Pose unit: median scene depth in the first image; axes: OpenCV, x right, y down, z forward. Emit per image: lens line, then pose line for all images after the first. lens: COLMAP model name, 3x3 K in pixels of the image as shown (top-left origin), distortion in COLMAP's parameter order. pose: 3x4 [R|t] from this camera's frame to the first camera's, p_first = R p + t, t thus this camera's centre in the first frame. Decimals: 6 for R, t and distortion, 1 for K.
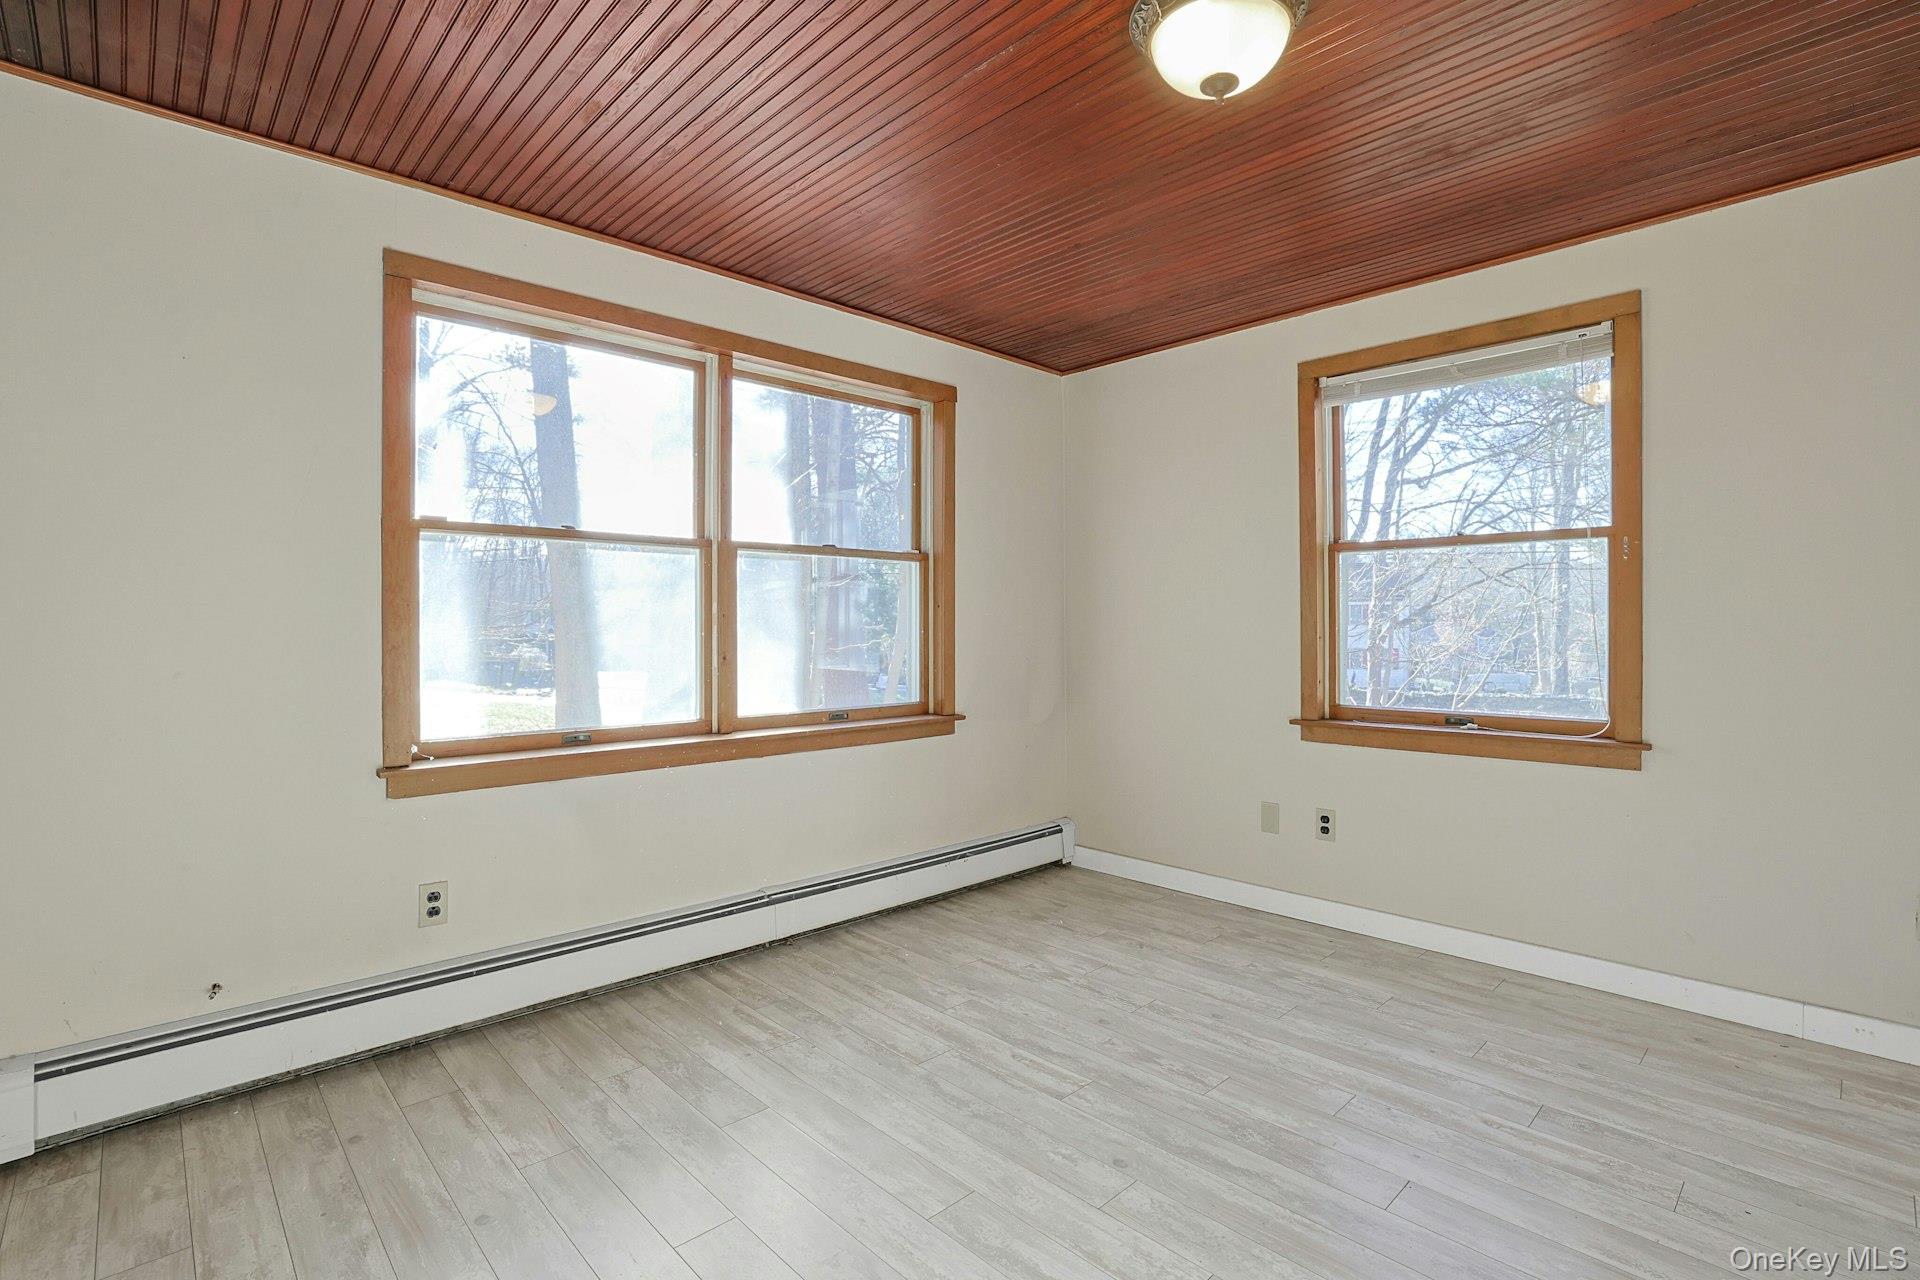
lens RADIAL K [[876.9, 0, 953.0], [0, 876.9, 634.6], [0, 0, 1]] dist [-0.024092, 0.006993]
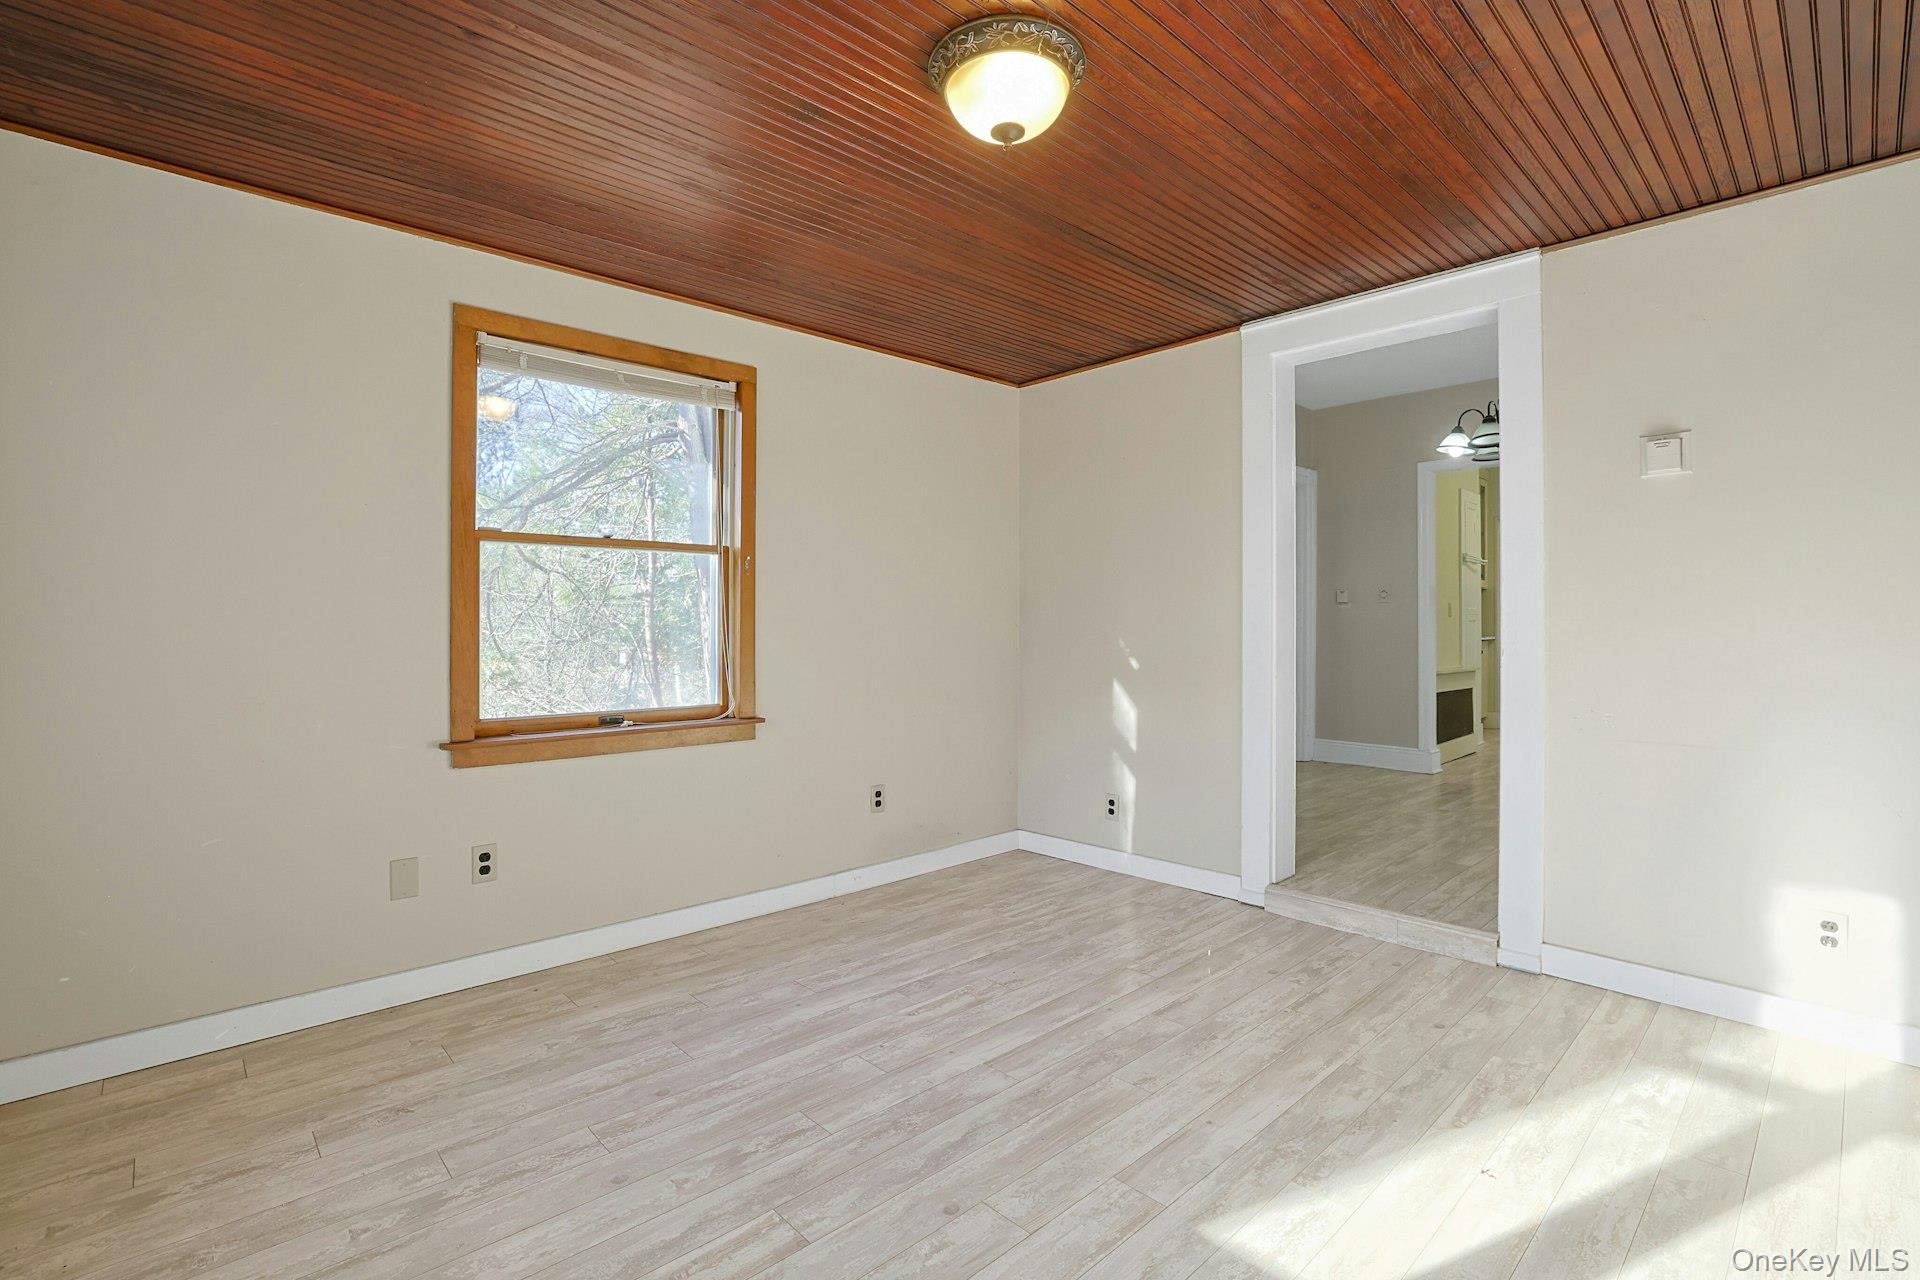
lens RADIAL K [[876.9, 0, 951.3], [0, 876.9, 631.1], [0, 0, 1]] dist [-0.024092, 0.006993]
pose [[0.023283, -0.001300, 0.999728, -0.507348], [0.004808, 0.999988, 0.001188, -0.004936], [-0.999717, 0.004779, 0.023289, 0.678857]]
